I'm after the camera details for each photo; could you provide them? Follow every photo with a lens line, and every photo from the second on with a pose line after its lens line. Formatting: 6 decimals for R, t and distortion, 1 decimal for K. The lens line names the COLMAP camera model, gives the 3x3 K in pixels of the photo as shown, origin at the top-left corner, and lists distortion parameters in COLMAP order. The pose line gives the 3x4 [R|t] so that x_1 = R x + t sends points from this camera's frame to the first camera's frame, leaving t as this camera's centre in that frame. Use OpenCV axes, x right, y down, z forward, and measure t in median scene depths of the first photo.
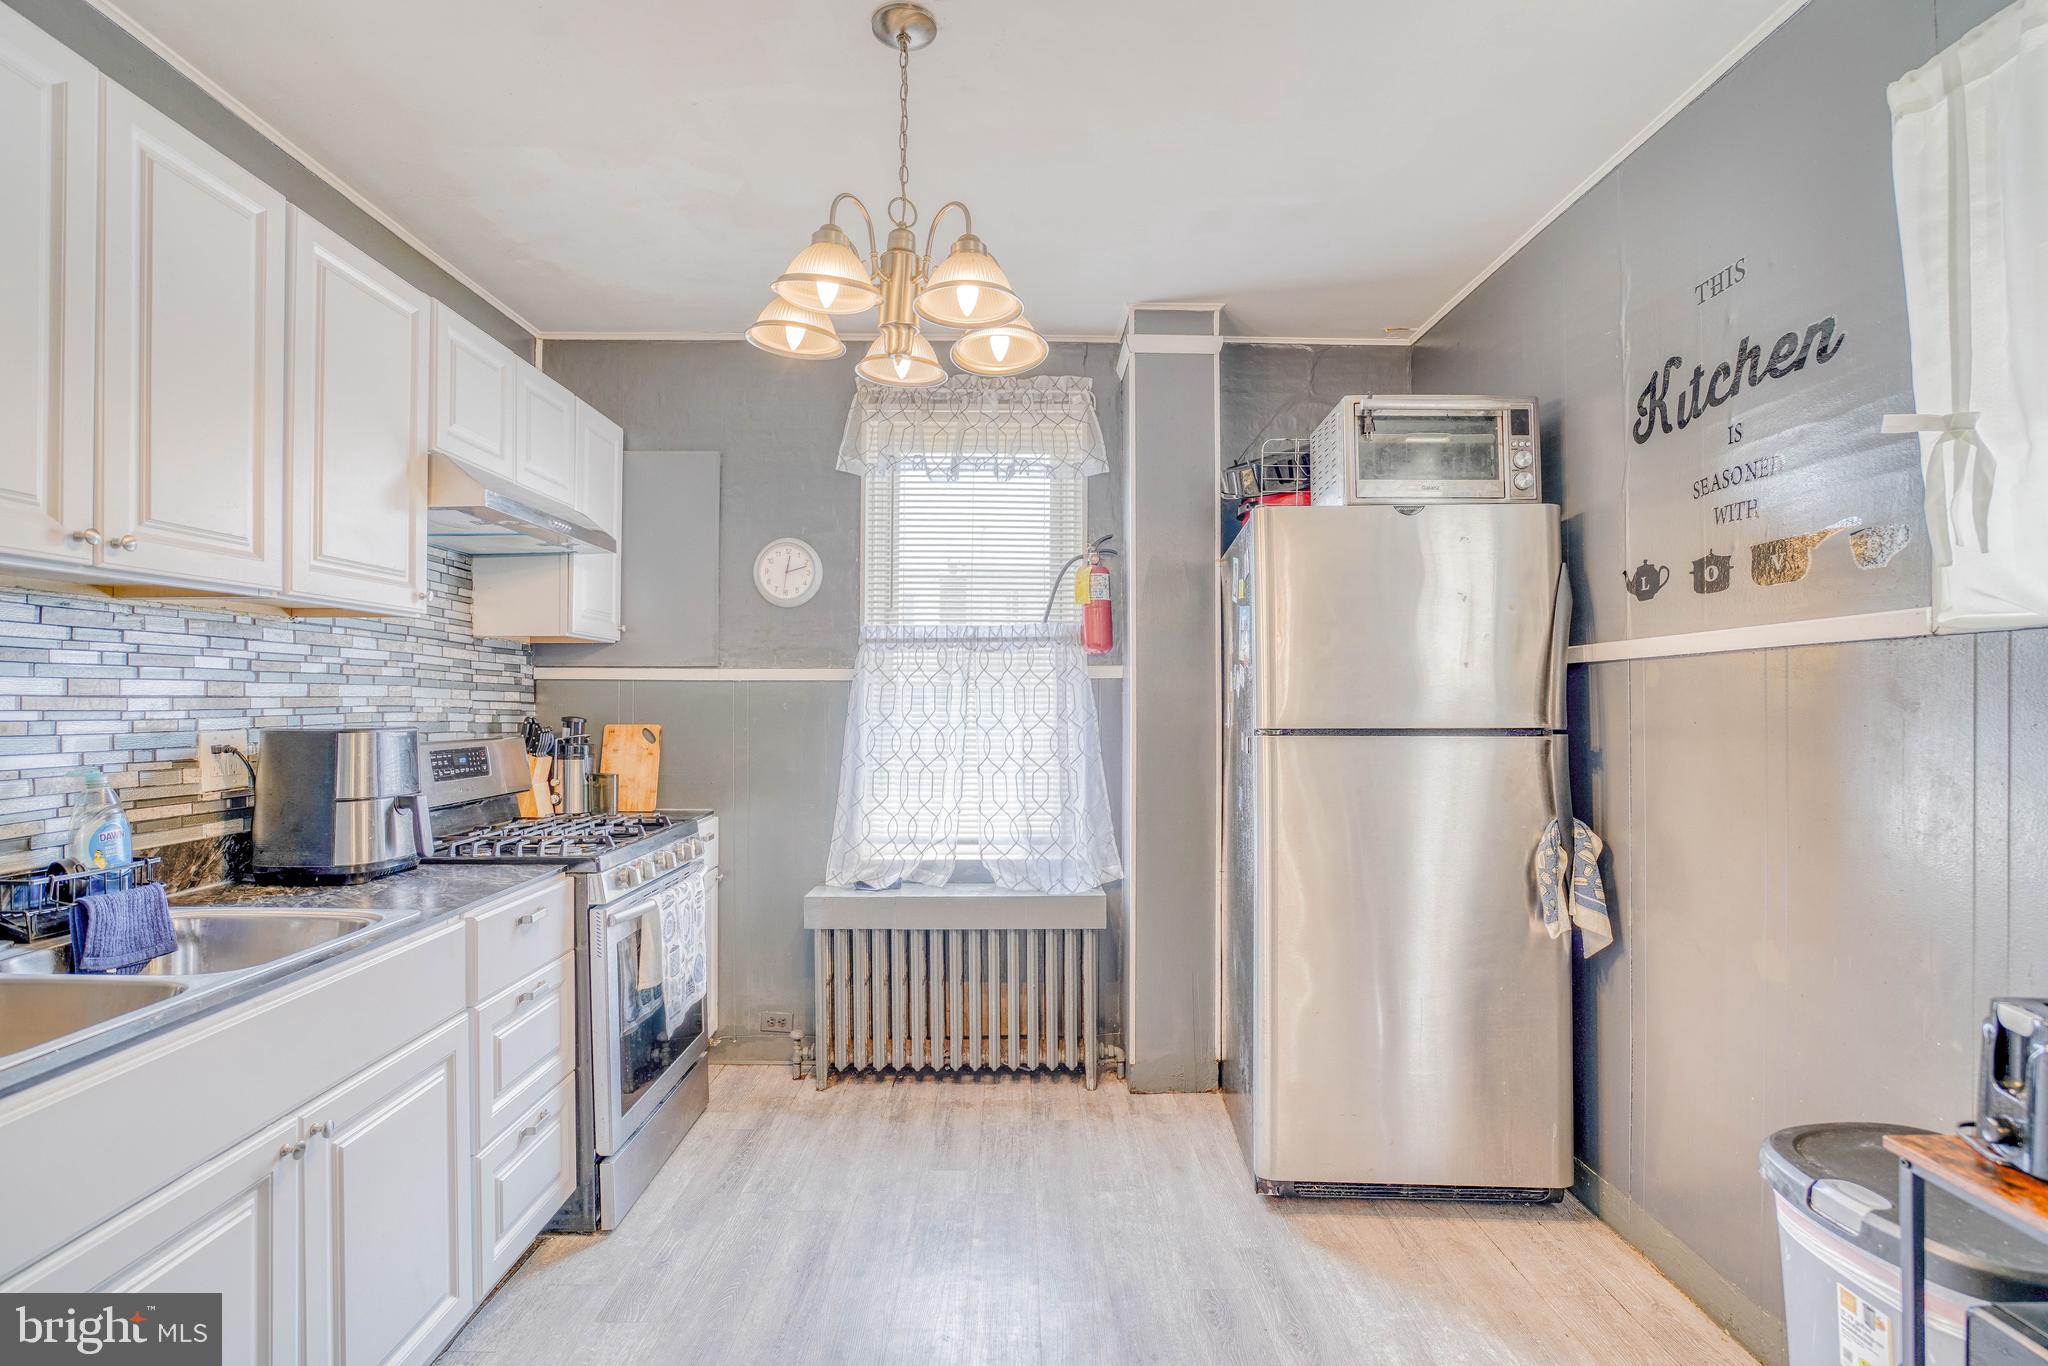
lens RADIAL K [[976.1, 0, 1044.2], [0, 976.1, 702.7], [0, 0, 1]] dist [-0.046934, 0.019221]
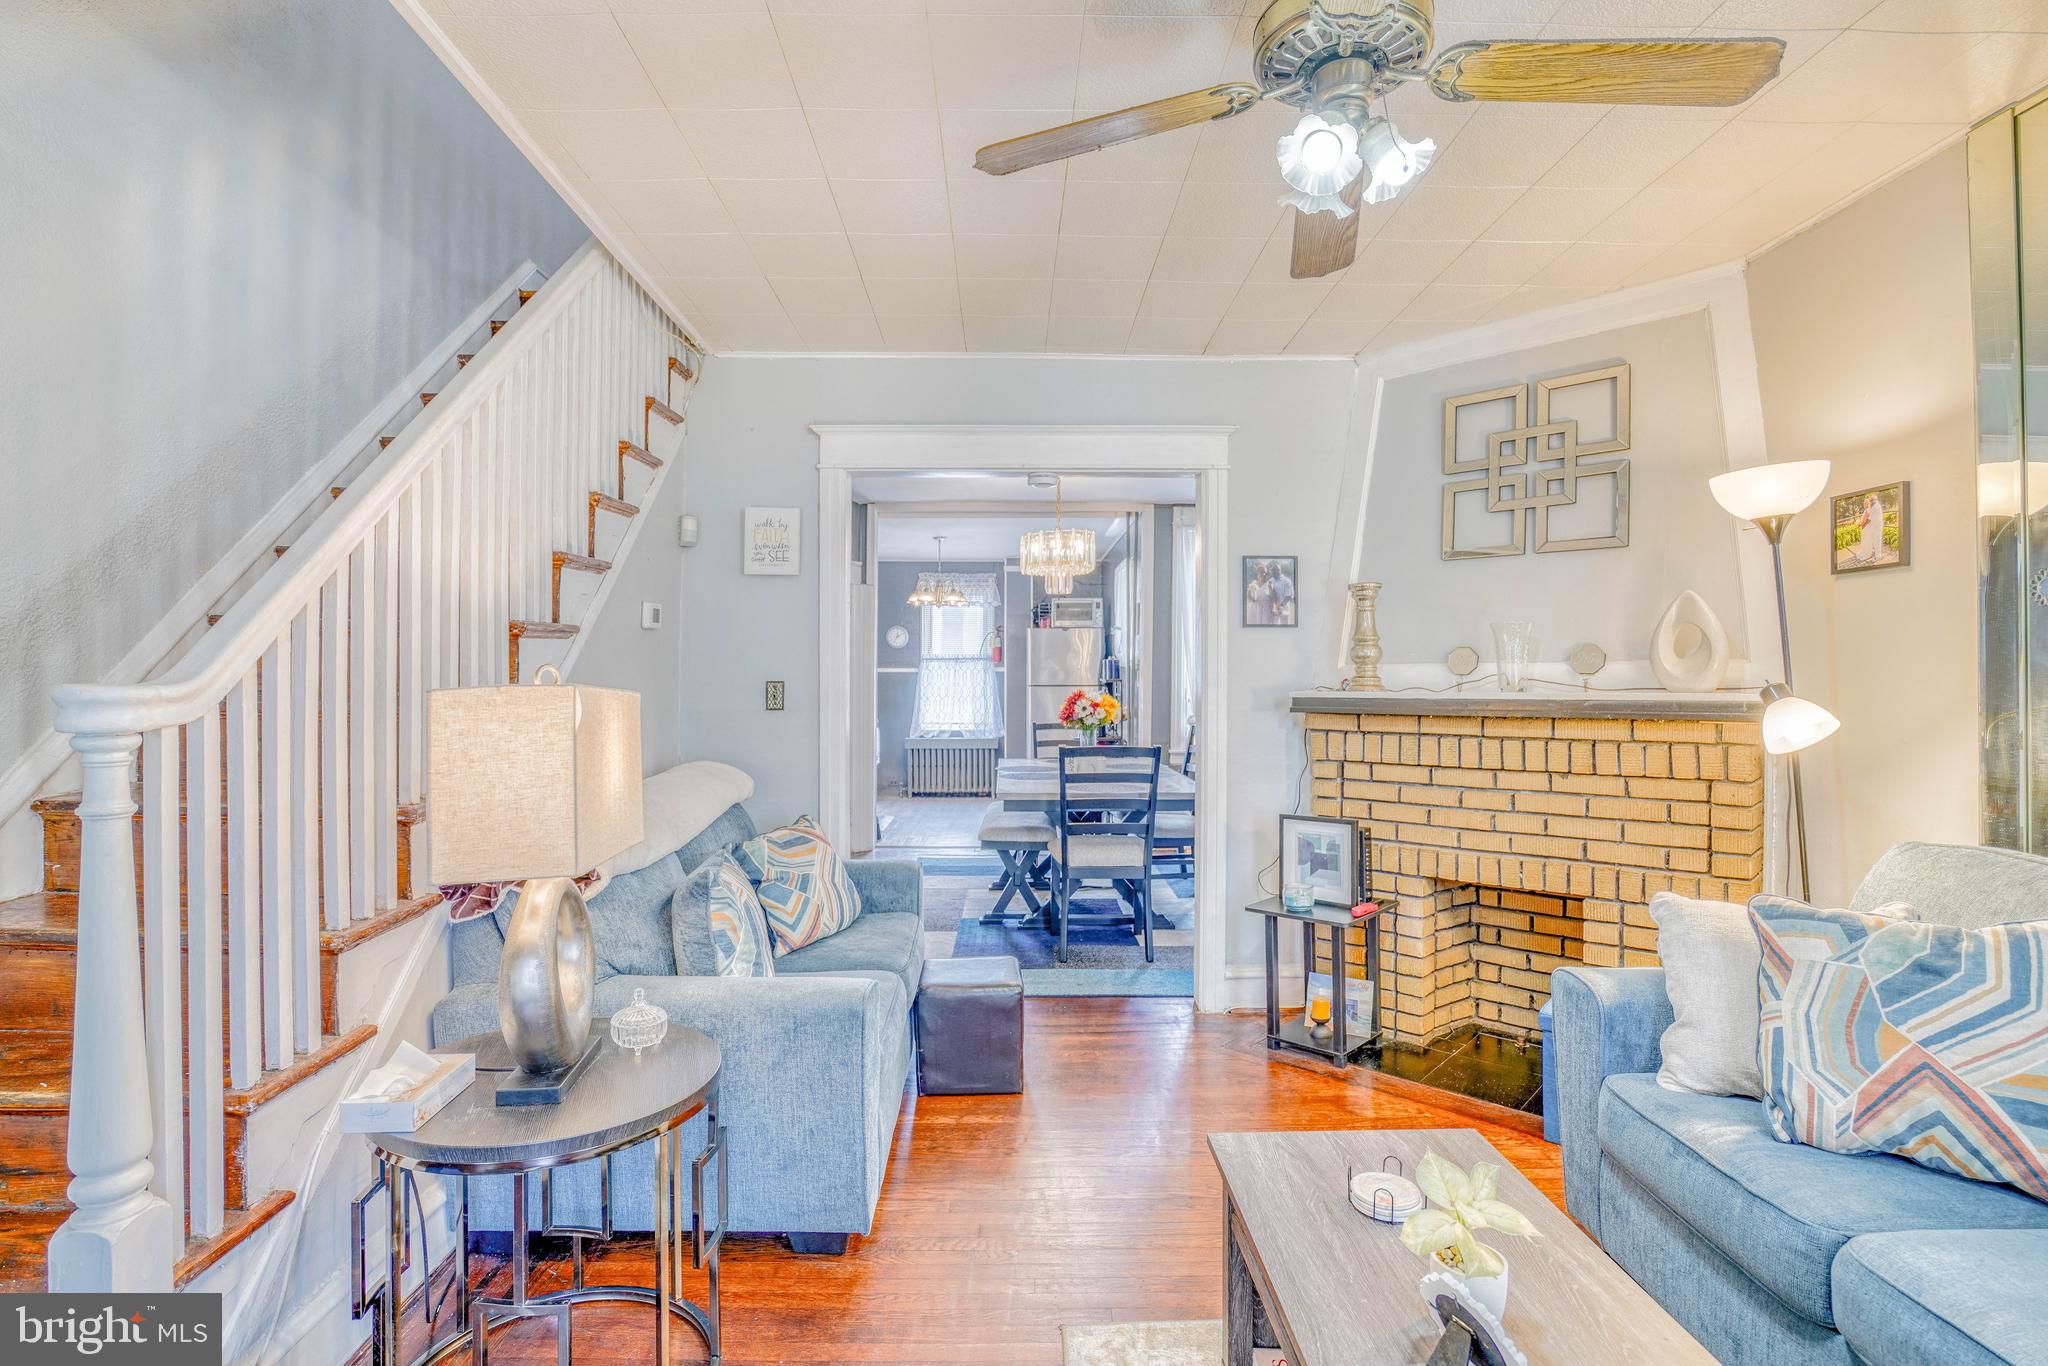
lens RADIAL K [[976.1, 0, 1006.9], [0, 976.1, 672.7], [0, 0, 1]] dist [-0.046934, 0.019221]
pose [[0.998801, 0.000364, -0.048949, 0.258996], [-0.000894, 0.999941, -0.010815, 0.014634], [0.048942, 0.010846, 0.998743, -2.293882]]
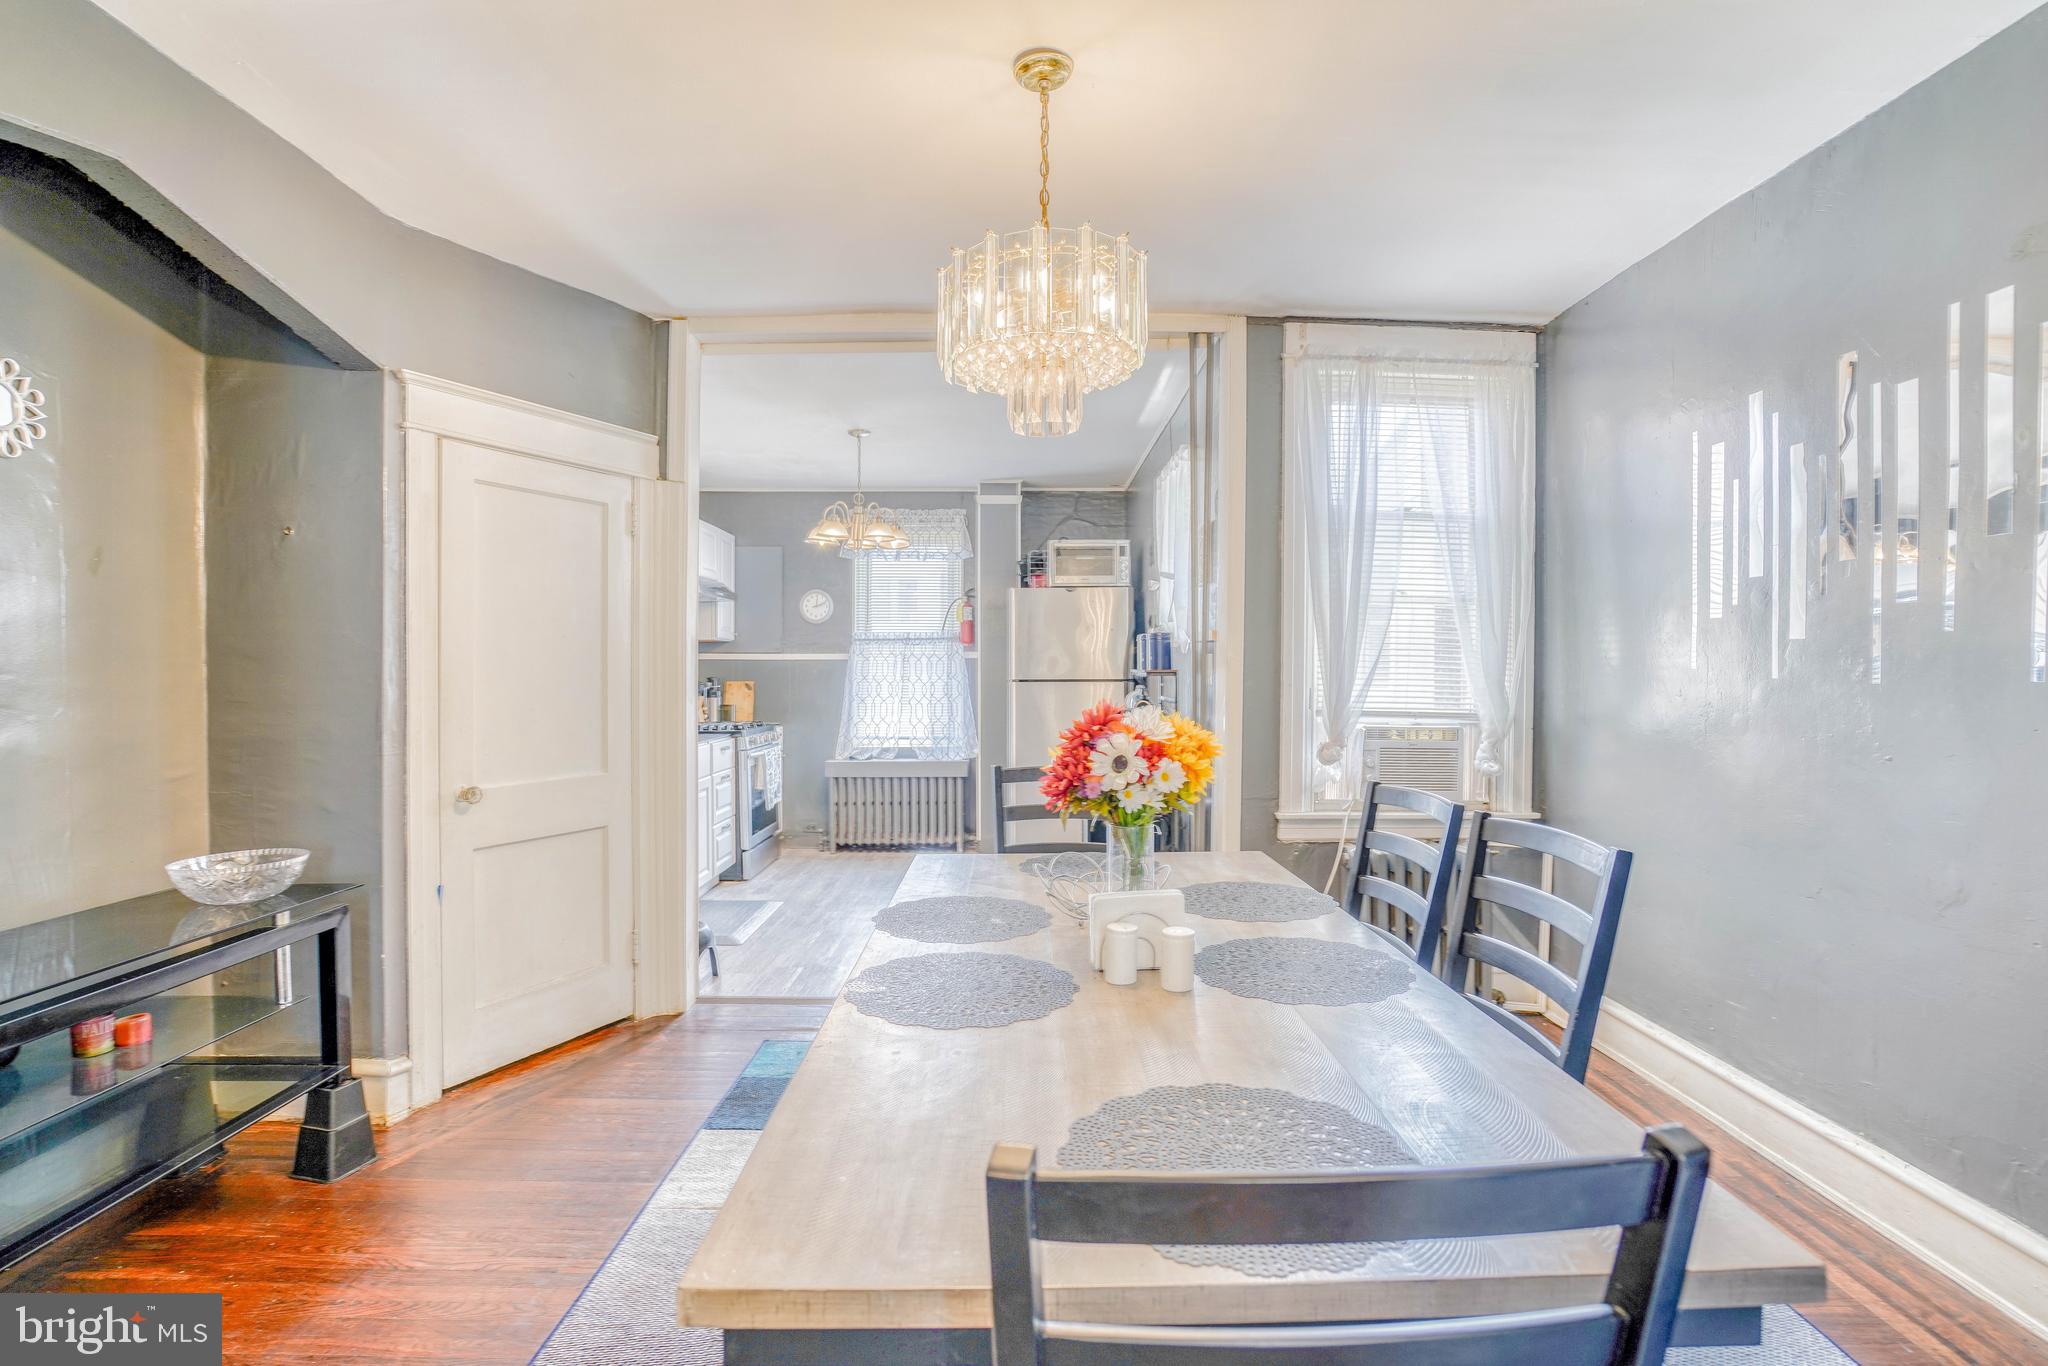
lens RADIAL K [[976.1, 0, 1030.8], [0, 976.1, 672.5], [0, 0, 1]] dist [-0.046934, 0.019221]
pose [[0.999421, -0.001705, -0.033968, 0.279133], [0.001676, 0.999998, -0.000878, 0.008349], [0.033969, 0.000821, 0.999423, -1.128306]]
